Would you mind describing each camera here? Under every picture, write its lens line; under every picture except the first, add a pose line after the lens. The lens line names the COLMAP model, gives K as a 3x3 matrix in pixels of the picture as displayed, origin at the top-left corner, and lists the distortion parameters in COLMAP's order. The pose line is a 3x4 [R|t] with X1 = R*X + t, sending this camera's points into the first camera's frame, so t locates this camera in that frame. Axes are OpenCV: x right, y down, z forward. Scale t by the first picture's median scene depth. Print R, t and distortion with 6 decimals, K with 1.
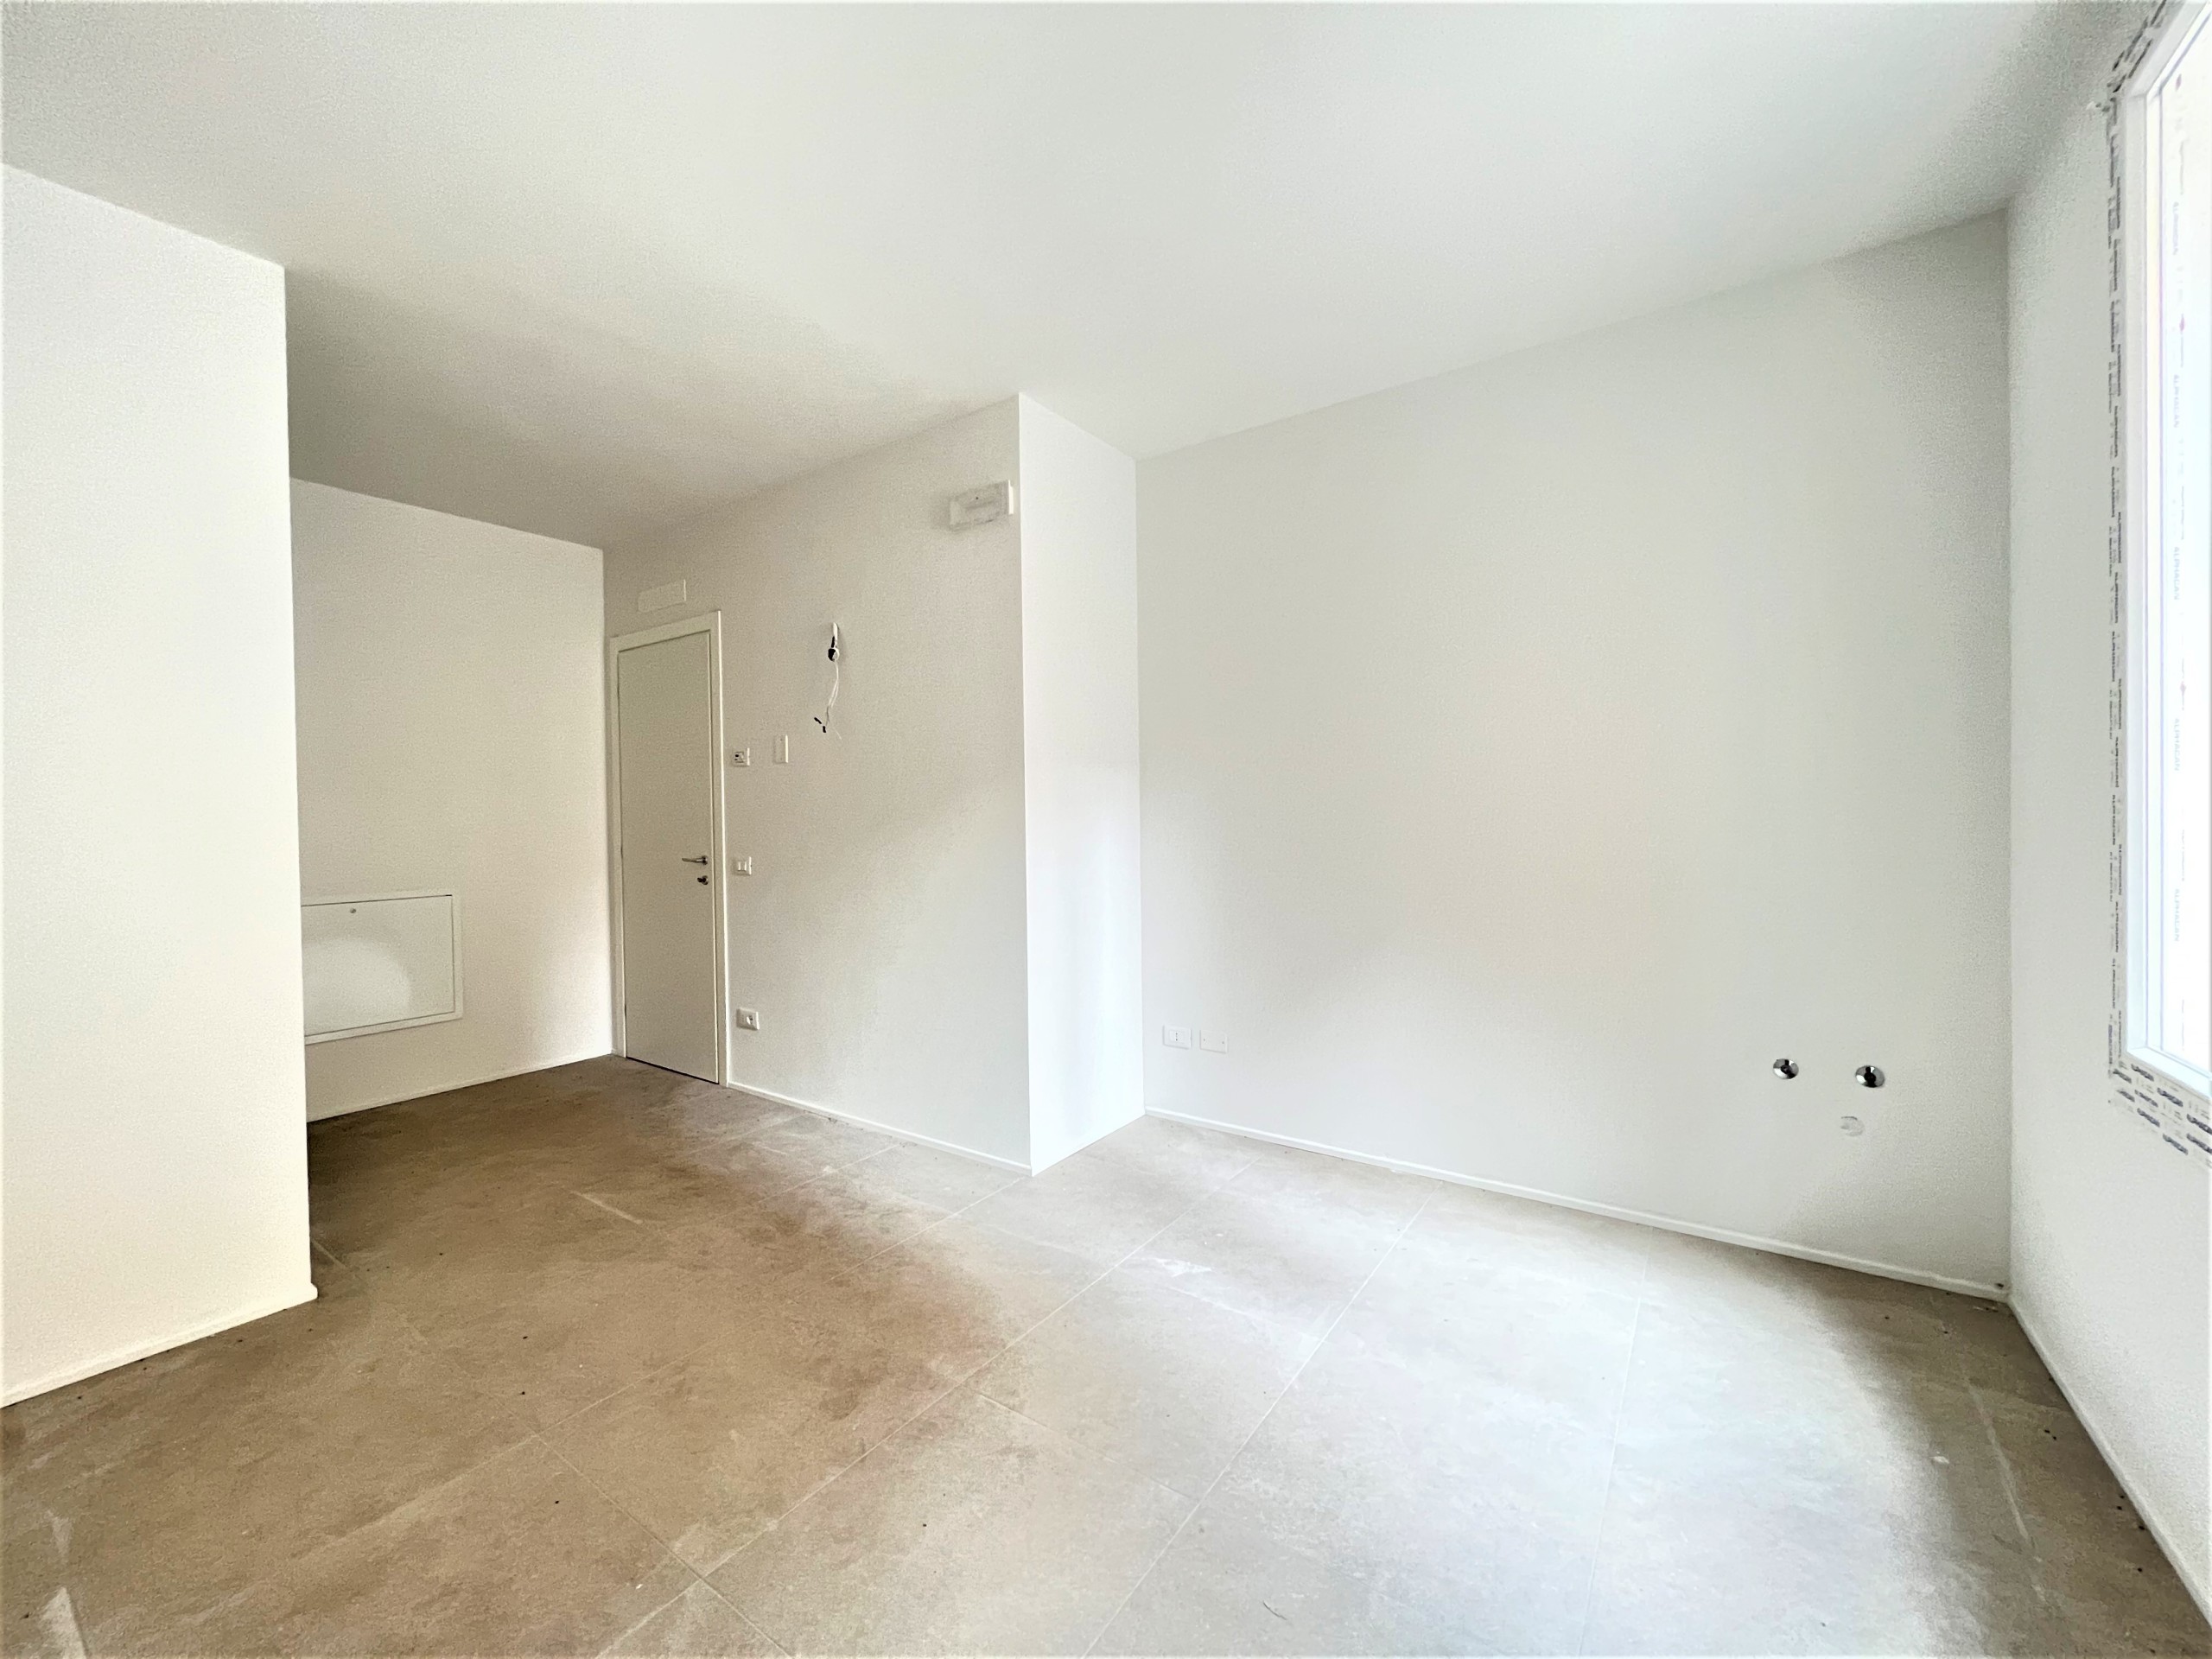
lens RADIAL K [[879.8, 0, 1102.6], [0, 879.8, 823.5], [0, 0, 1]] dist [-0.001688, 0.000378]
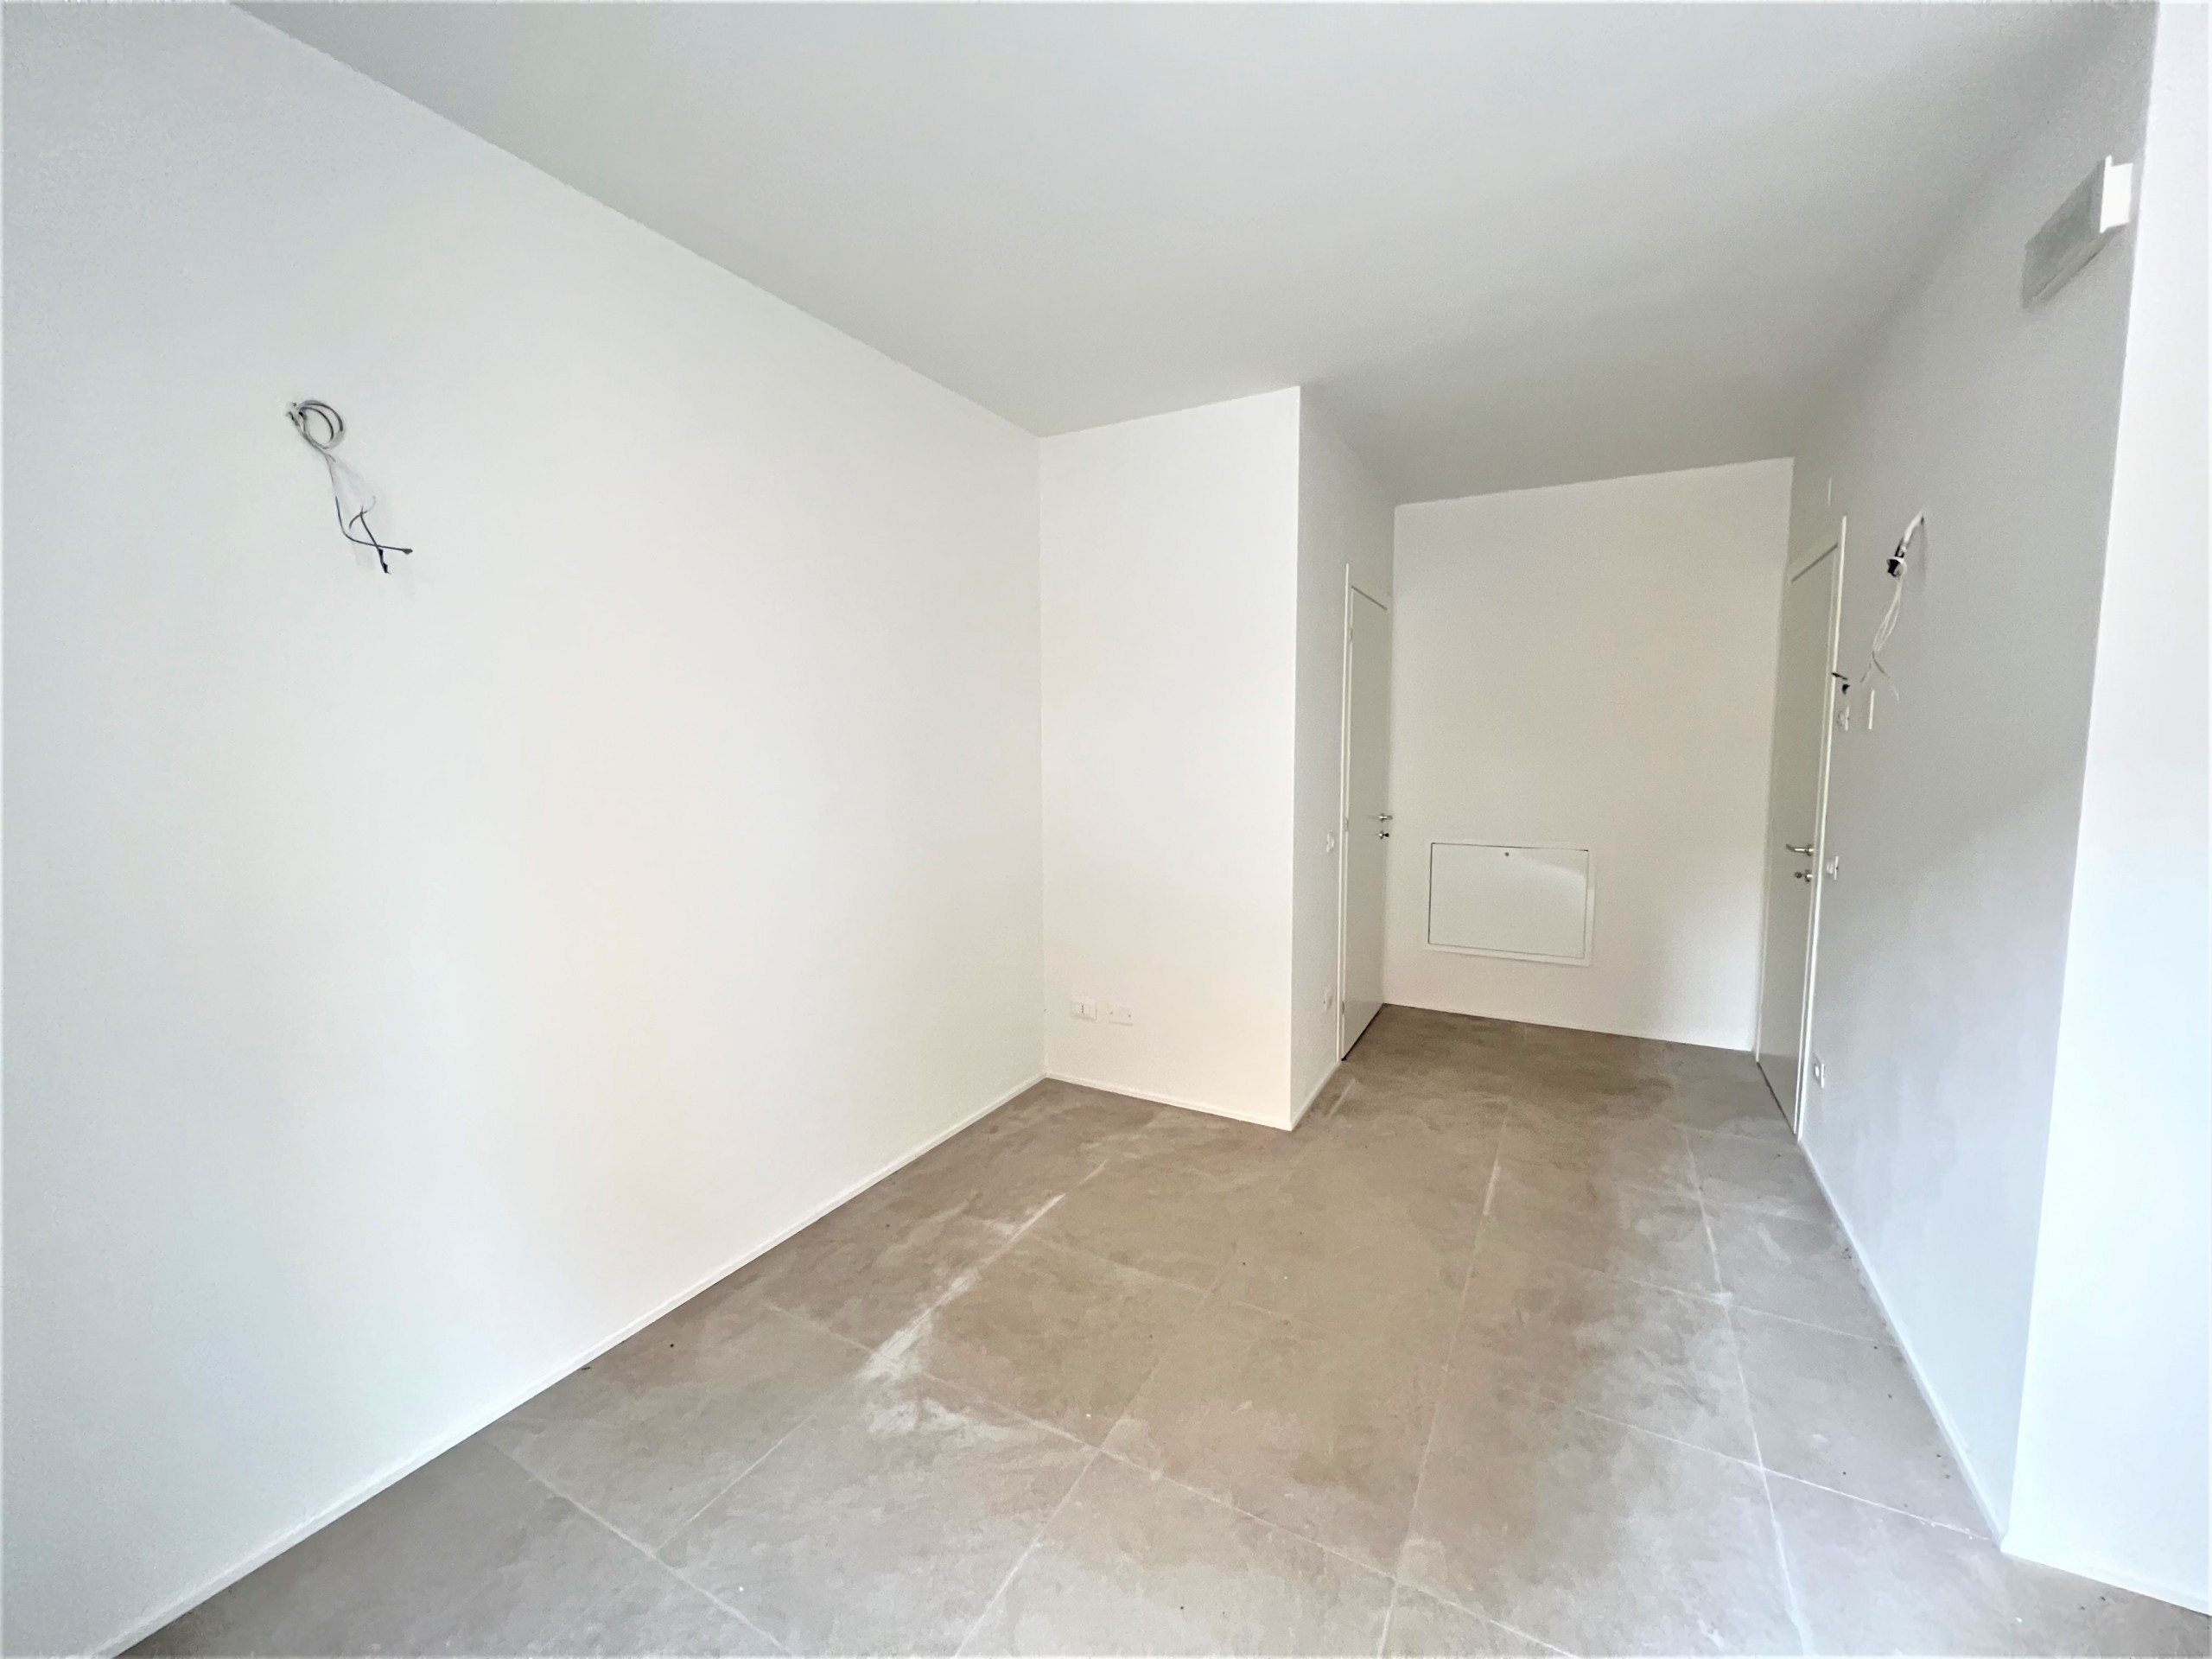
lens RADIAL K [[888.7, 0, 1106.7], [0, 888.7, 825.5], [0, 0, 1]] dist [-0.001022, -0.000150]
pose [[0.113166, 0.110246, -0.987441, 0.384470], [-0.008340, 0.993895, 0.110011, -0.095990], [0.993541, -0.004214, 0.113395, 0.471470]]
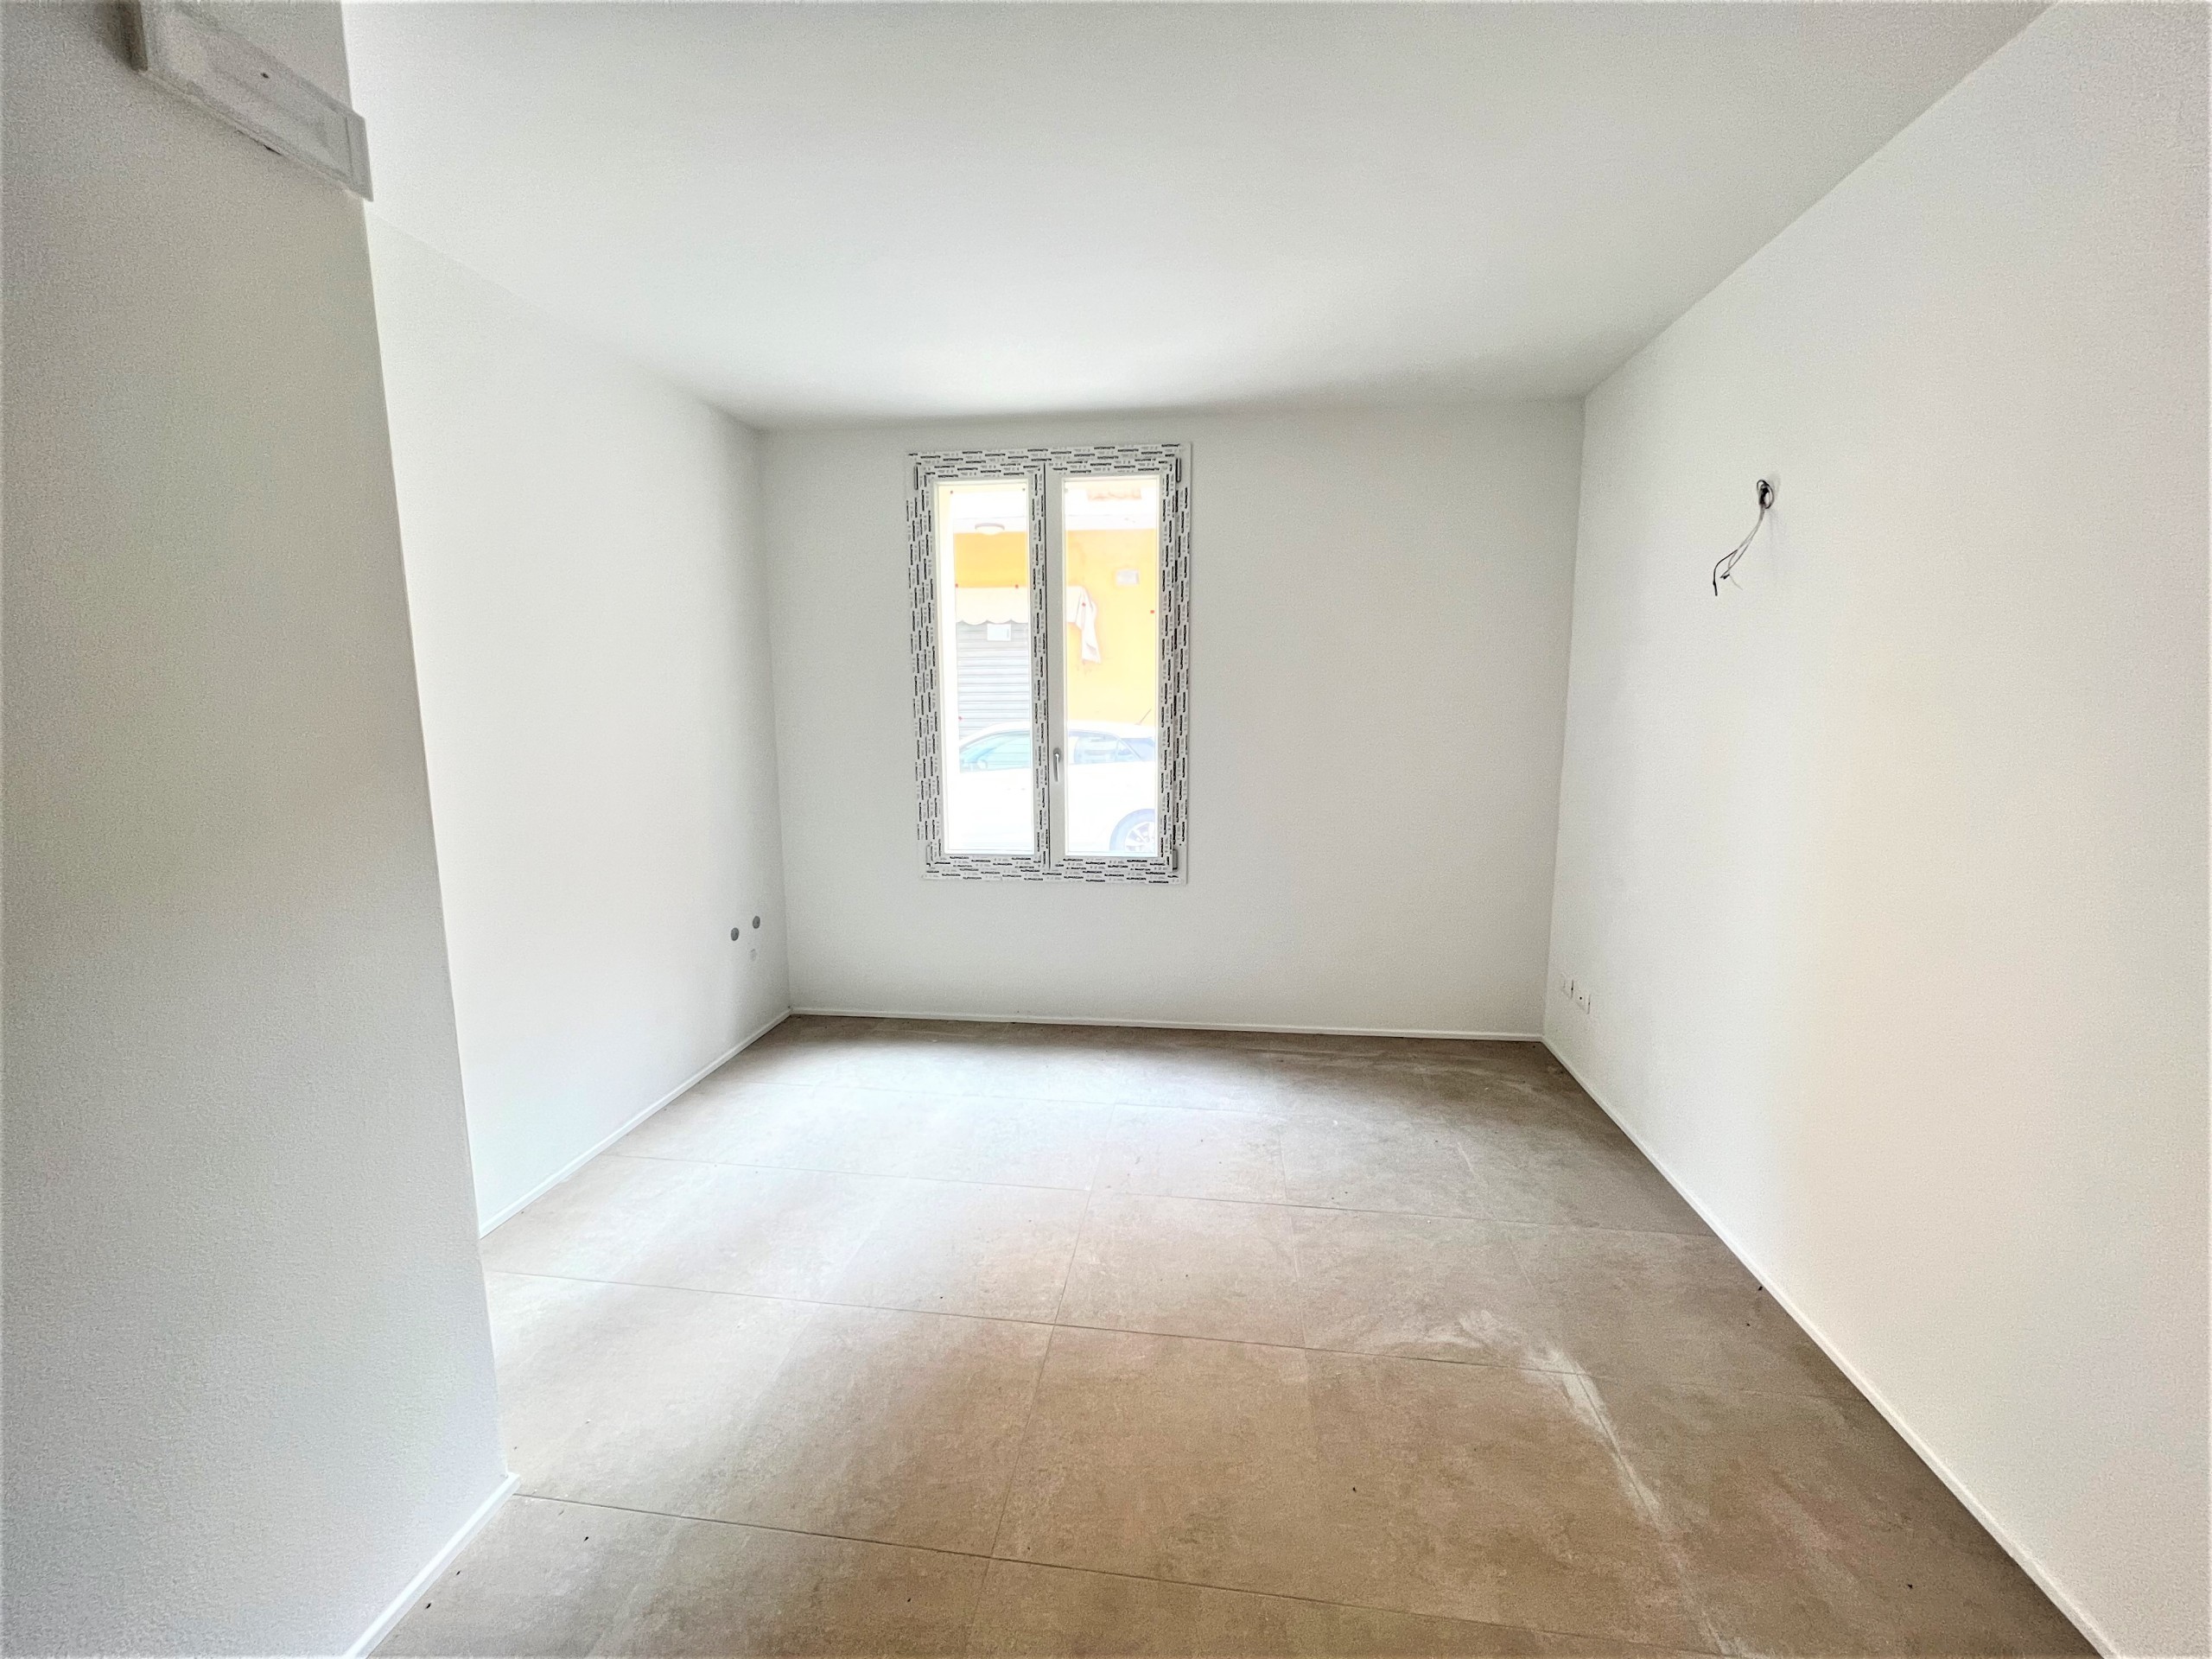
lens RADIAL K [[879.8, 0, 1102.6], [0, 879.8, 823.5], [0, 0, 1]] dist [-0.001688, 0.000378]
pose [[-0.453794, -0.110445, 0.884236, -0.801339], [0.018571, 0.990902, 0.133299, -0.100062], [-0.890913, 0.076912, -0.447614, 1.013560]]
